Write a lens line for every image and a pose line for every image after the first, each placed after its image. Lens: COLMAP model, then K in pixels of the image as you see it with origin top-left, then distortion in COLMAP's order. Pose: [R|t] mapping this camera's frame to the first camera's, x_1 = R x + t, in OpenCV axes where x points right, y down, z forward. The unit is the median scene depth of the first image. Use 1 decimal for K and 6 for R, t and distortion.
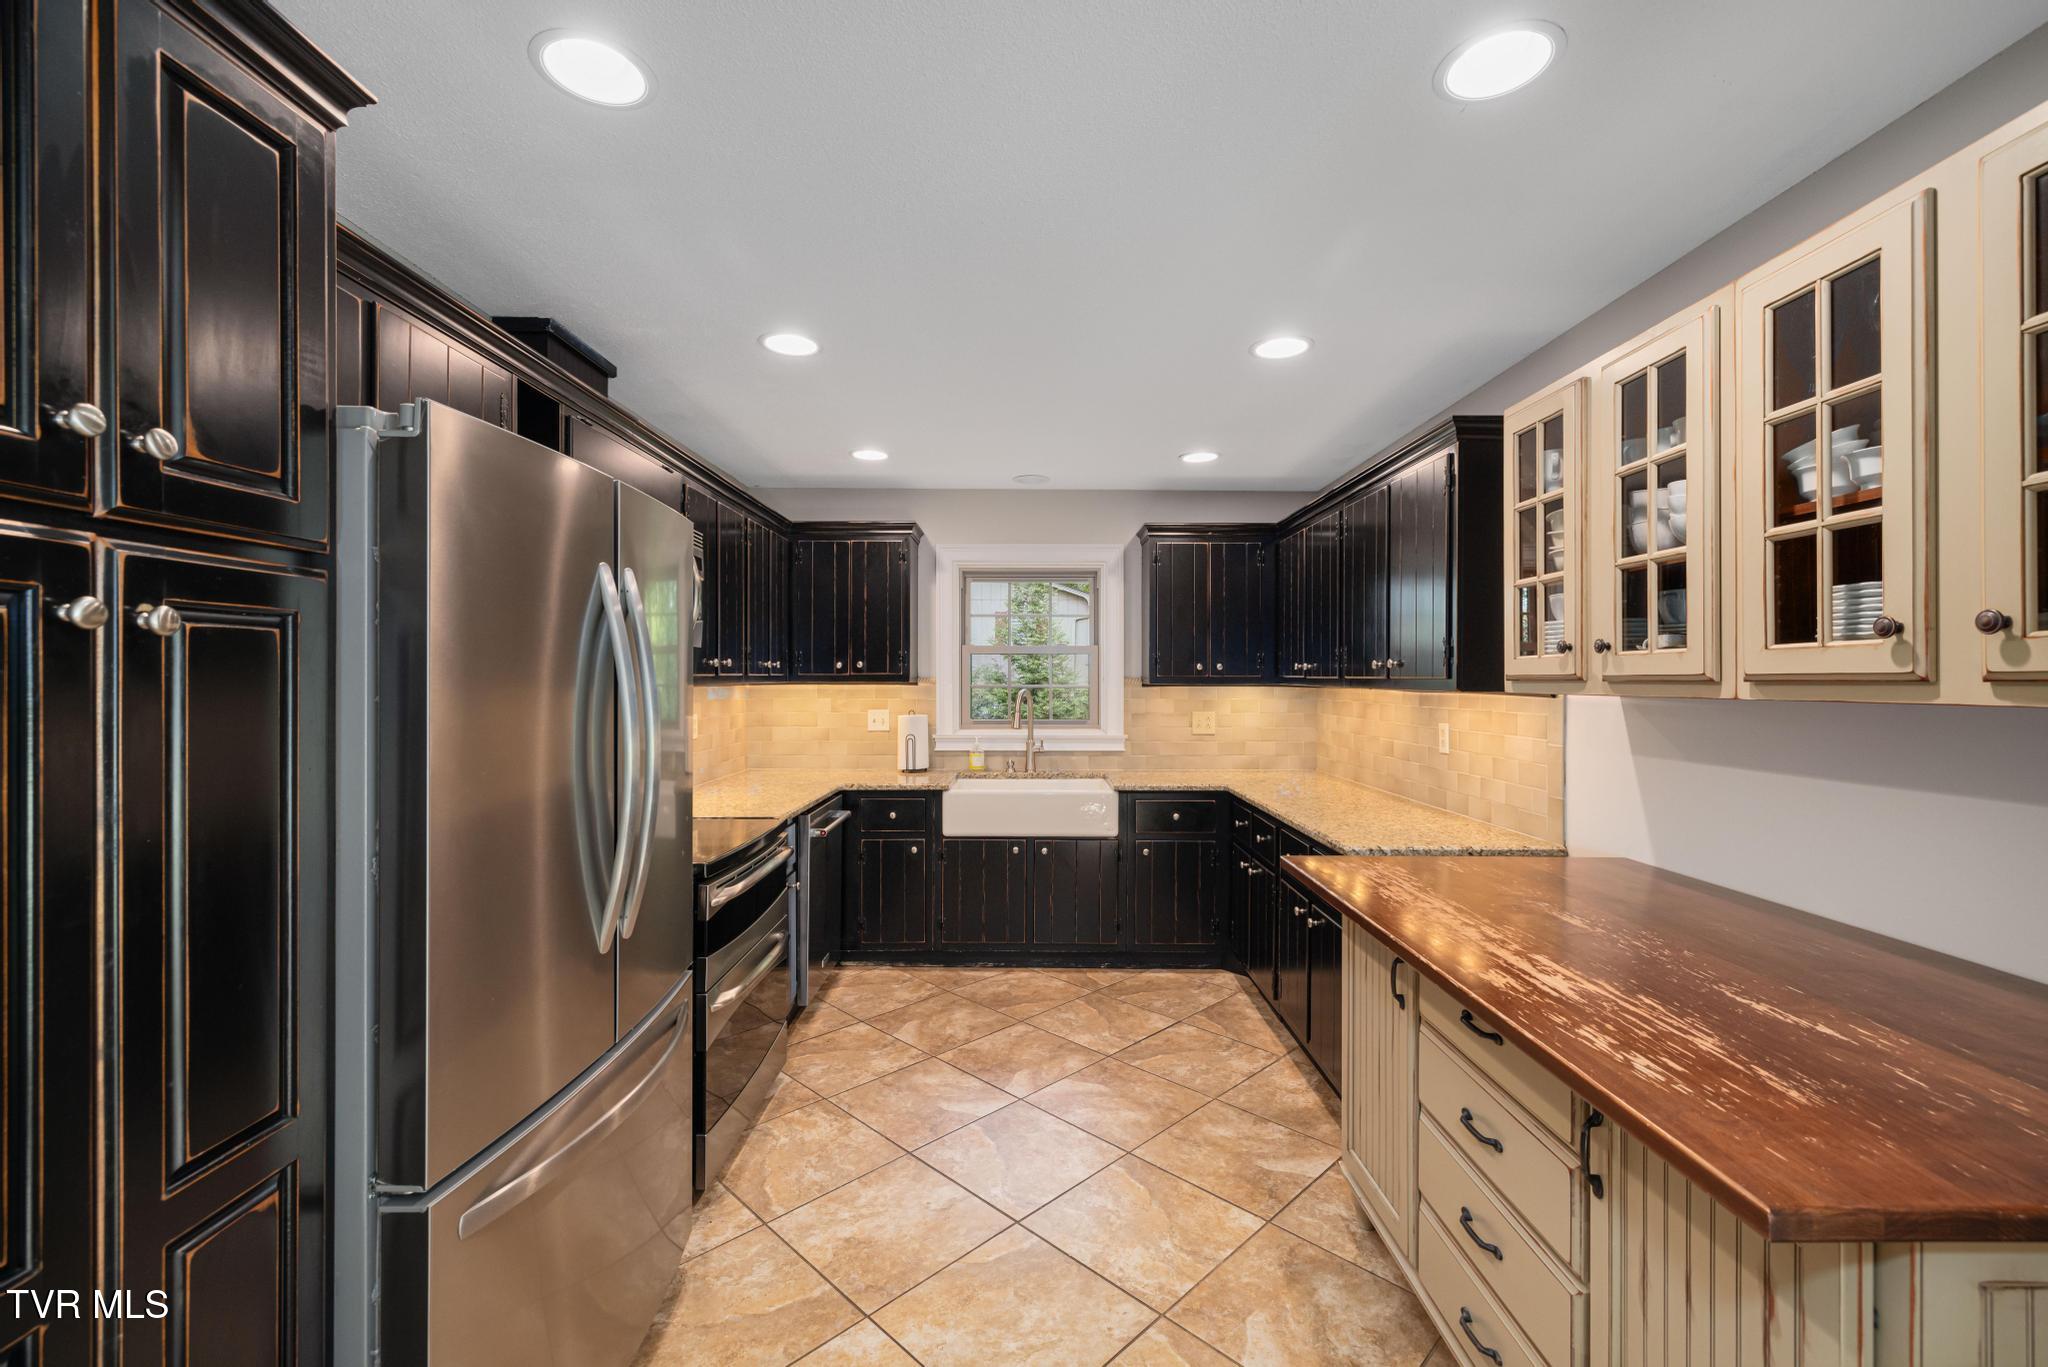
lens RADIAL K [[865.9, 0, 1022.3], [0, 865.9, 679.1], [0, 0, 1]] dist [0.001424, 0.000383]
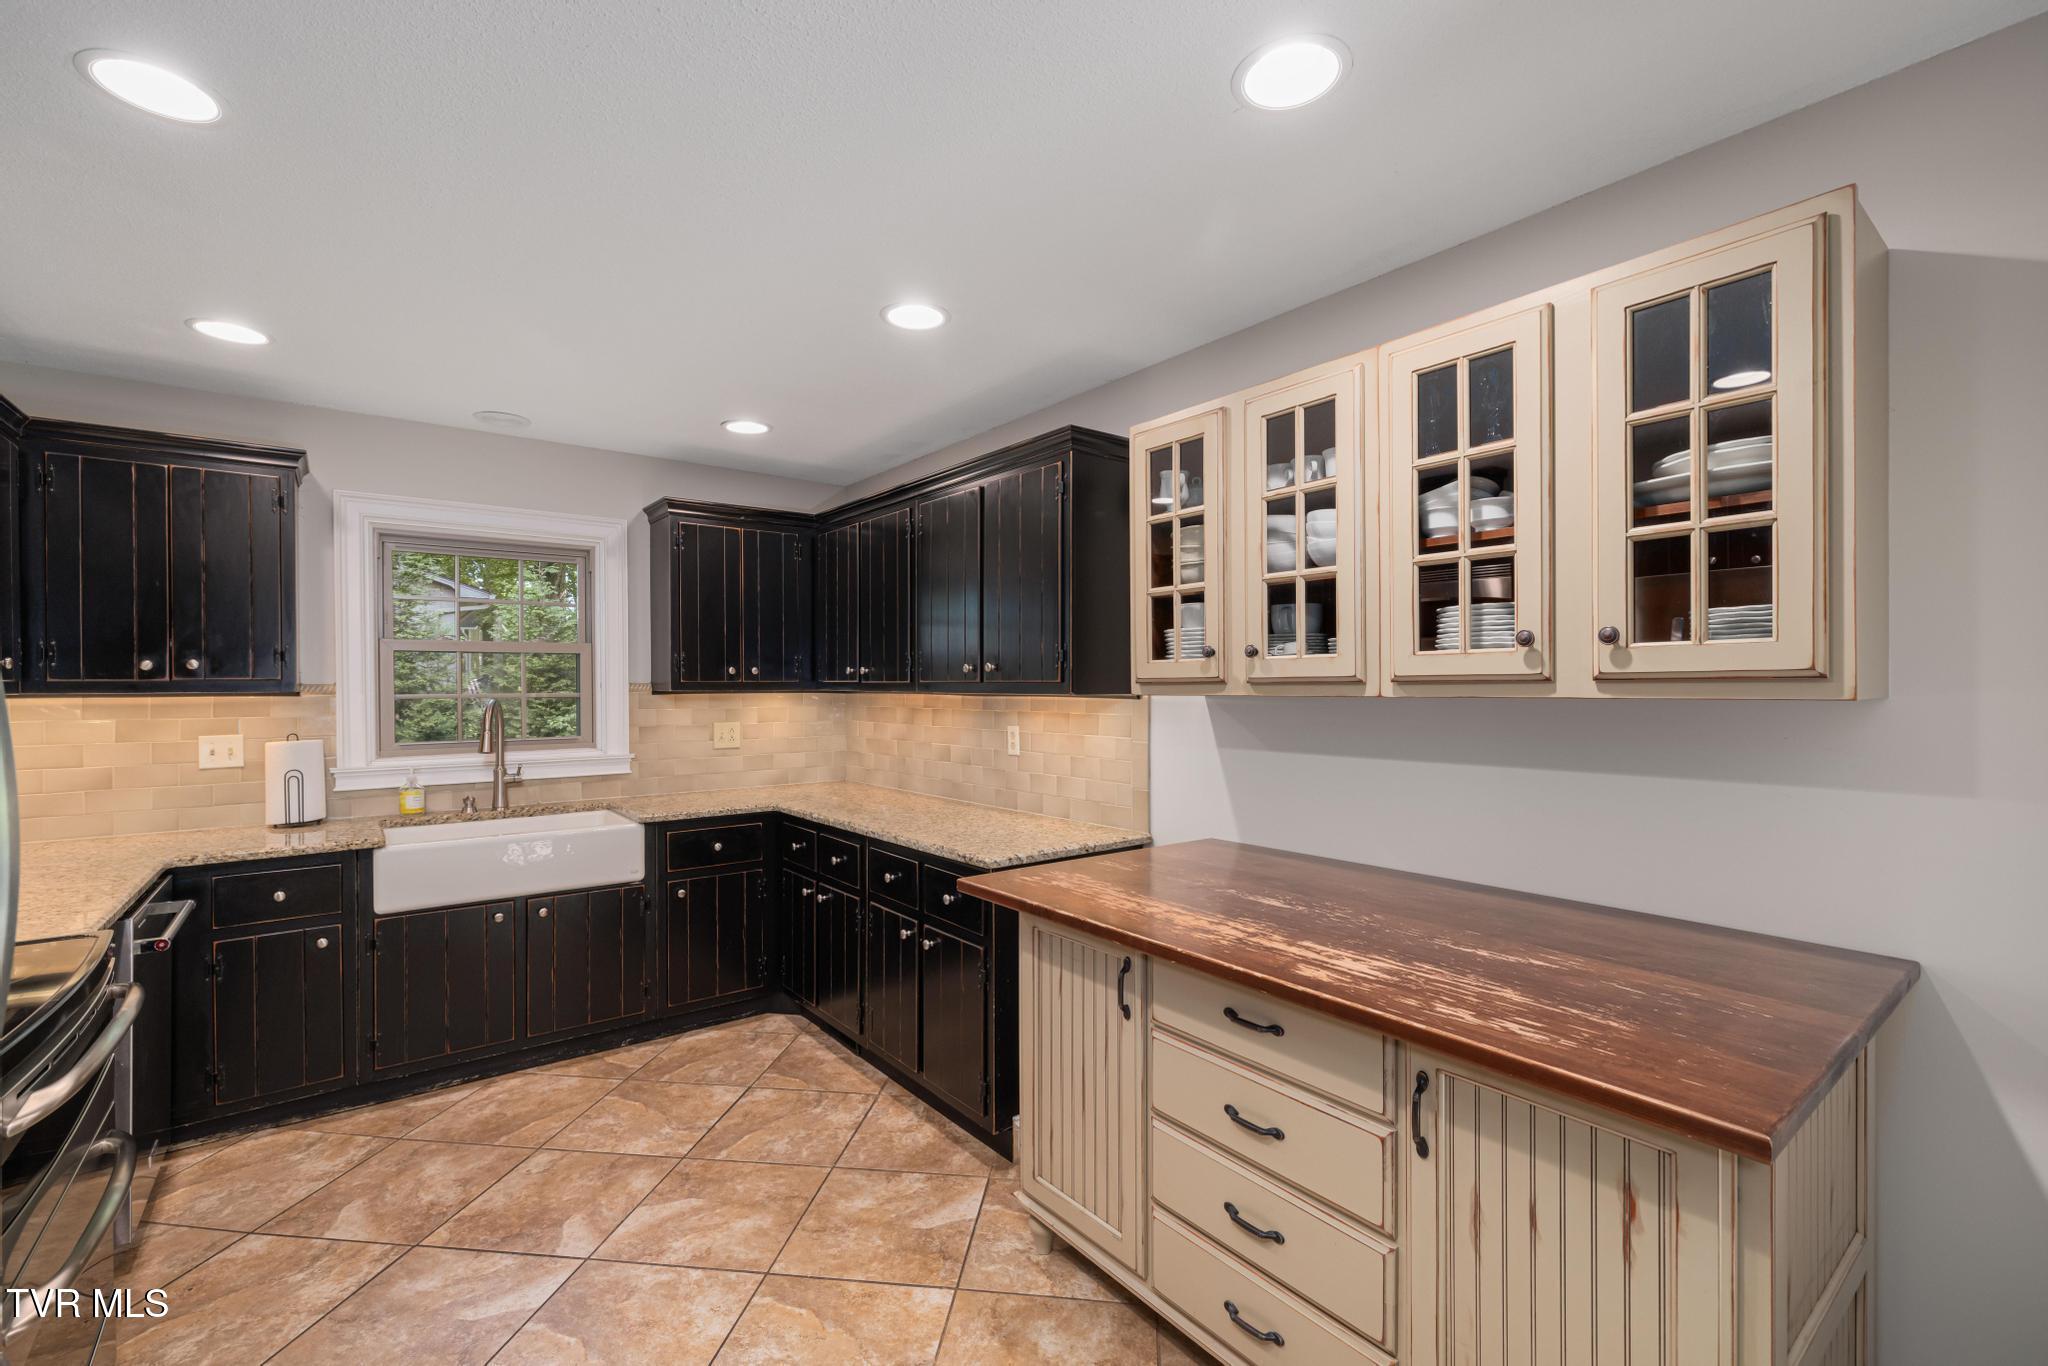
lens RADIAL K [[883.9, 0, 1028.0], [0, 883.9, 691.7], [0, 0, 1]] dist [0.000837, 0.000271]
pose [[0.784925, -0.009277, 0.619522, -0.163216], [0.005386, 0.999952, 0.008150, 0.001820], [-0.619568, -0.003060, 0.784937, 0.179400]]
